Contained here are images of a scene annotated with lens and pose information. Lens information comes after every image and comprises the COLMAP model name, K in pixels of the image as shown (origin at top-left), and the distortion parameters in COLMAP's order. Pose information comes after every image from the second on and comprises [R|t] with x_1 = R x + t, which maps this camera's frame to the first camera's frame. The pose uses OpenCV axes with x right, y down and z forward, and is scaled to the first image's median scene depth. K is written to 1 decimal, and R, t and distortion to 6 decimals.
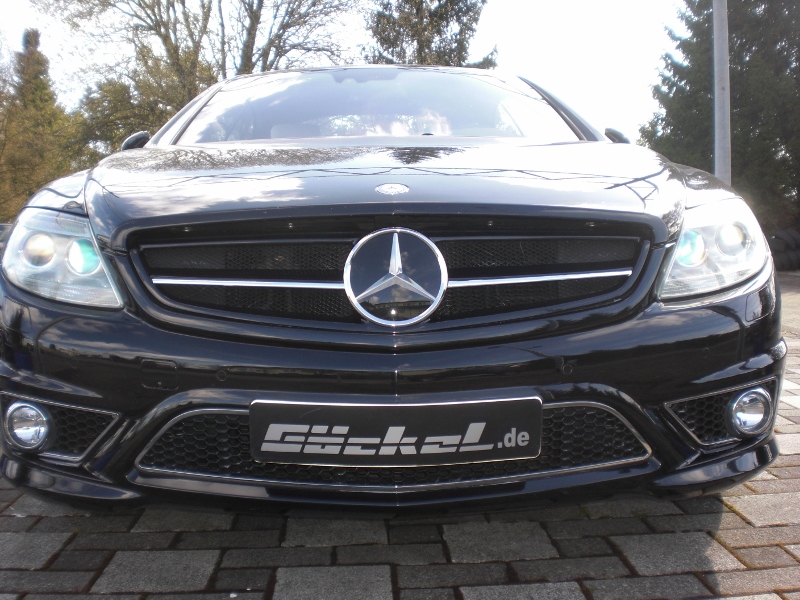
lens RADIAL K [[899.4, 0, 403.6], [0, 899.4, 309.3], [0, 0, 1]] dist [-0.056787, -0.216925]
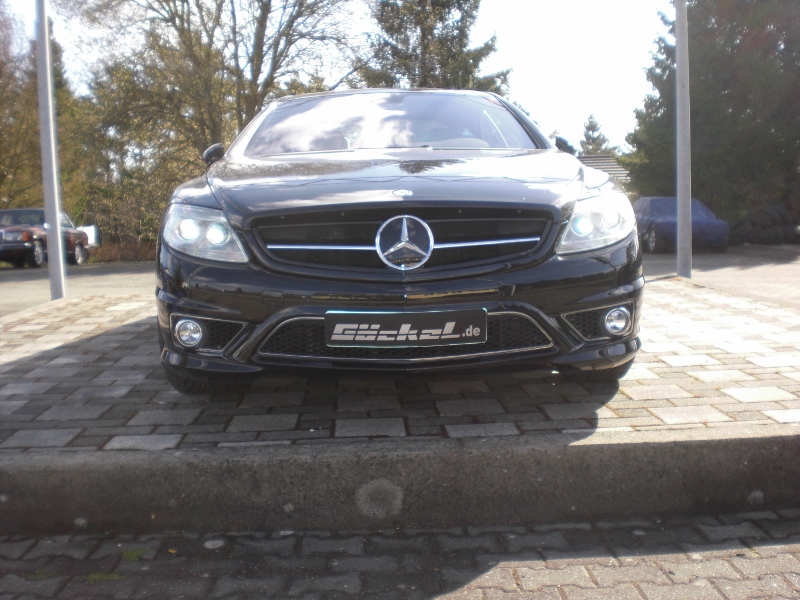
lens RADIAL K [[899.4, 0, 403.6], [0, 899.4, 309.3], [0, 0, 1]] dist [-0.056787, -0.216925]
pose [[0.999907, -0.011193, -0.007851, 0.001381], [0.011372, 0.999667, 0.023173, 0.049496], [0.007589, -0.023261, 0.999701, -0.710149]]
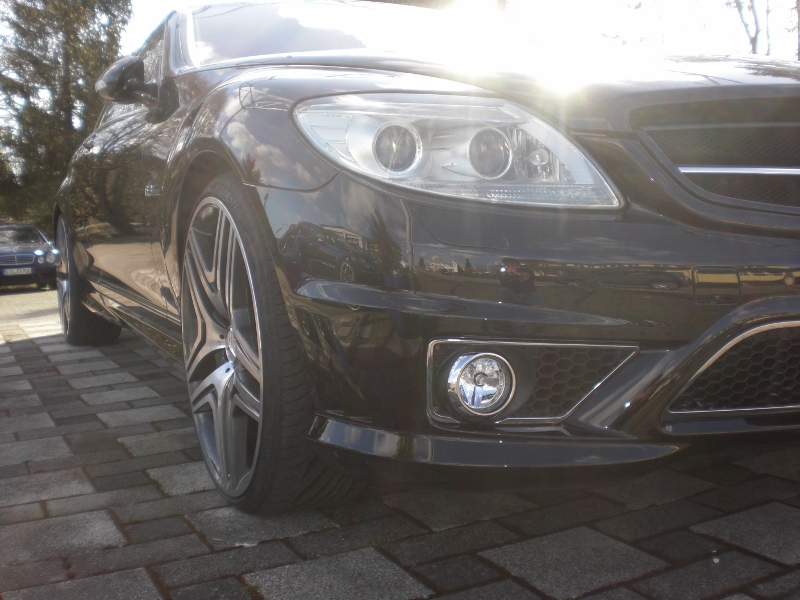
lens RADIAL K [[888.9, 0, 399.4], [0, 888.9, 326.5], [0, 0, 1]] dist [-0.009080, -0.237425]
pose [[0.912602, -0.075797, 0.401762, -0.755665], [0.070201, 0.997121, 0.028658, 0.059361], [-0.402778, 0.002051, 0.915296, 0.362588]]
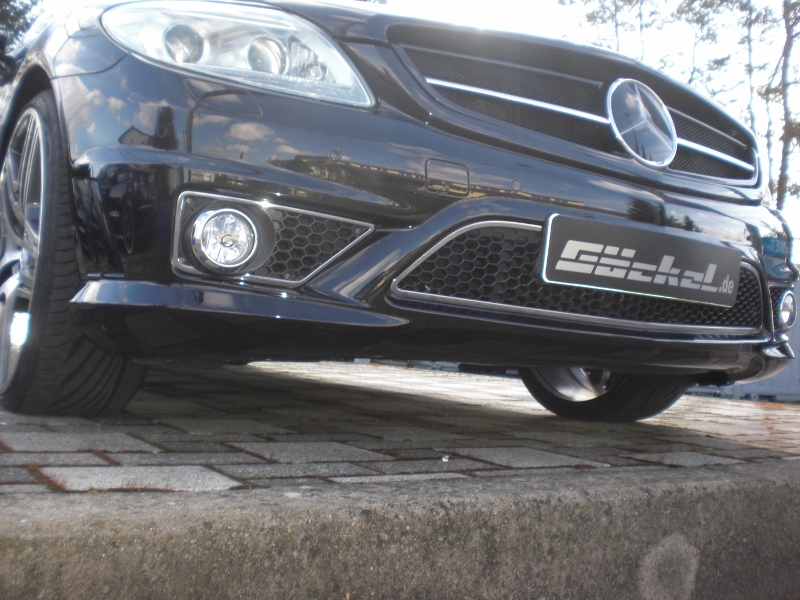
lens RADIAL K [[899.4, 0, 403.6], [0, 899.4, 309.3], [0, 0, 1]] dist [-0.056787, -0.216925]
pose [[0.850862, 0.087542, 0.518045, -0.679416], [-0.025199, 0.991686, -0.126192, 0.281810], [-0.524785, 0.094317, 0.845994, 0.259075]]
